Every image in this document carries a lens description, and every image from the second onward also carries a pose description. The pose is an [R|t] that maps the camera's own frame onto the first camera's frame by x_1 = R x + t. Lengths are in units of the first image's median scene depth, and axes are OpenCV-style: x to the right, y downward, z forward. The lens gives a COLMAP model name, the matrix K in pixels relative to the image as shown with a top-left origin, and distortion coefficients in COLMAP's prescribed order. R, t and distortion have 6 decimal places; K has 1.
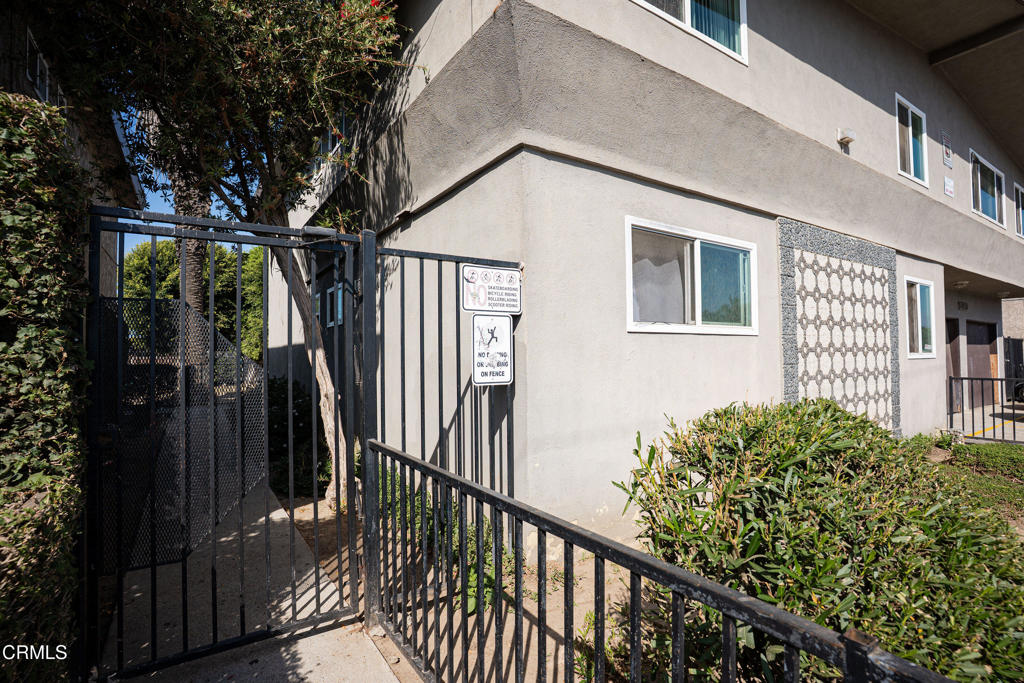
lens RADIAL K [[493.2, 0, 505.8], [0, 493.2, 341.3], [0, 0, 1]] dist [-0.000456, 0.001267]
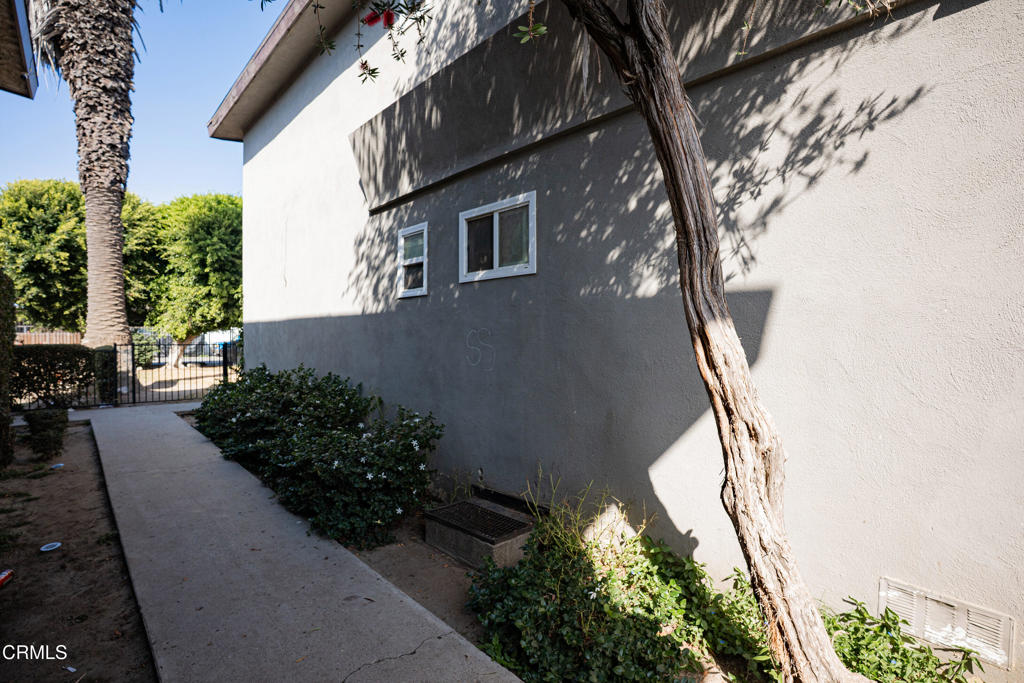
lens RADIAL K [[493.2, 0, 515.9], [0, 493.2, 340.1], [0, 0, 1]] dist [-0.000456, 0.001267]
pose [[0.986082, 0.001364, 0.166254, -0.123985], [-0.008060, 0.999183, 0.039608, 0.004993], [-0.166065, -0.040397, 0.985287, 0.139400]]
